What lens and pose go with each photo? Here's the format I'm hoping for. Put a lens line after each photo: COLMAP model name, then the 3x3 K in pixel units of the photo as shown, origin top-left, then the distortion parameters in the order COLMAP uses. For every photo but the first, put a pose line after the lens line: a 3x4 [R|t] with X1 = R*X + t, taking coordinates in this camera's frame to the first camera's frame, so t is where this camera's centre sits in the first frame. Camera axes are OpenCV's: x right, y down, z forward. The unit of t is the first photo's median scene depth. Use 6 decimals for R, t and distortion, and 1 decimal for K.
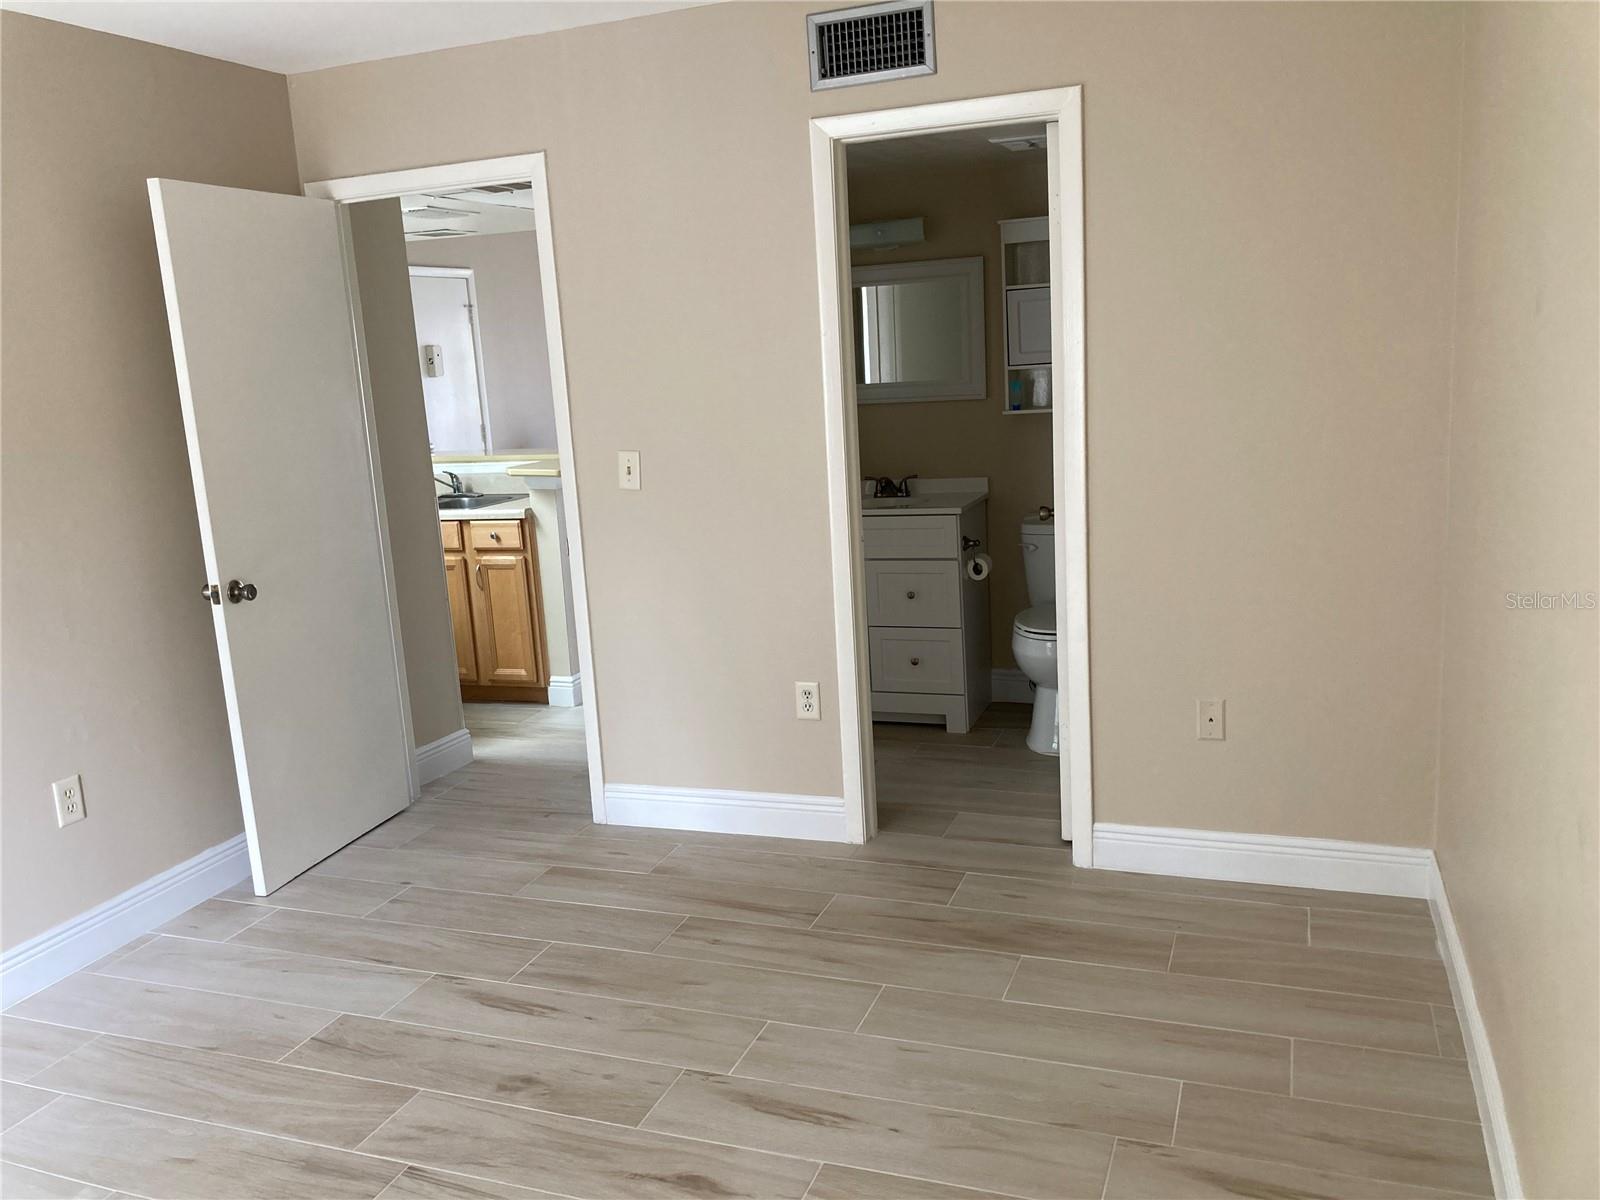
lens RADIAL K [[1326.1, 0, 802.7], [0, 1326.1, 604.0], [0, 0, 1]] dist [0.031306, -0.016786]
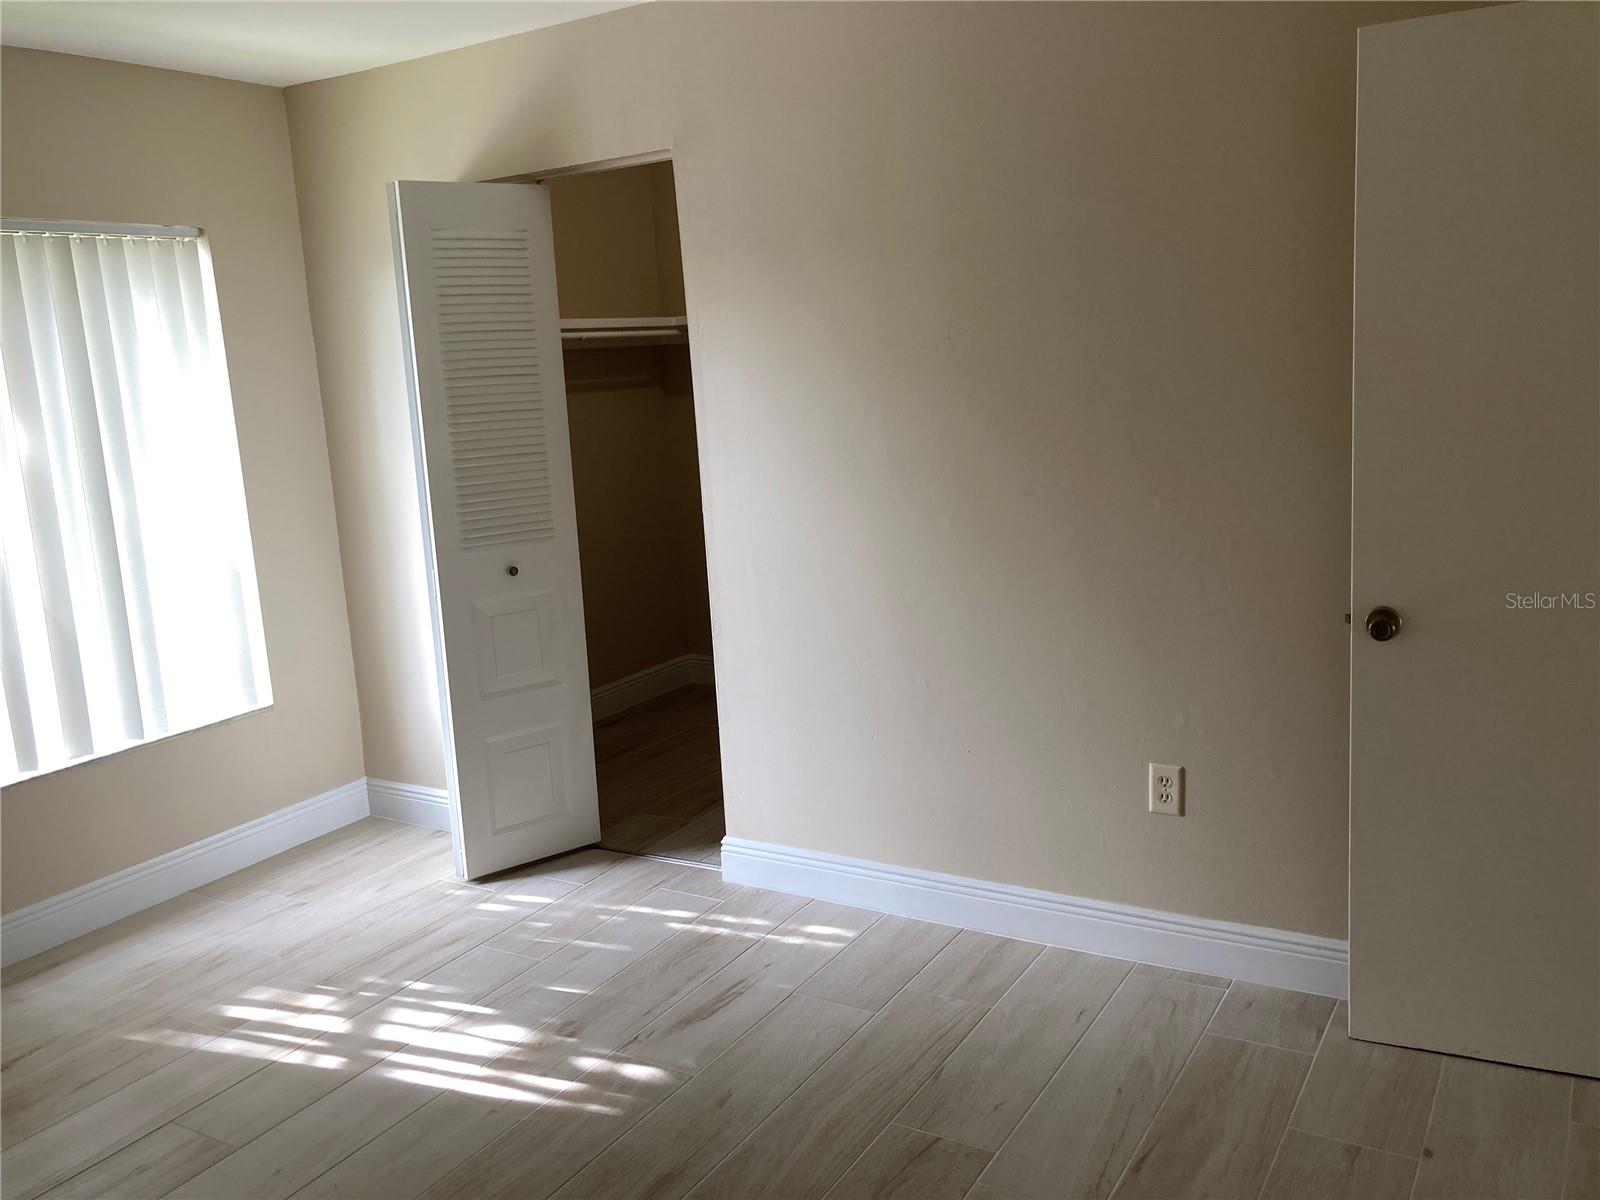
lens RADIAL K [[1326.1, 0, 801.9], [0, 1326.1, 599.9], [0, 0, 1]] dist [0.031306, -0.016786]
pose [[-0.164075, 0.252697, -0.953532, 0.377371], [-0.132197, 0.952280, 0.275112, -0.227039], [0.977550, 0.171193, -0.122840, 1.024615]]
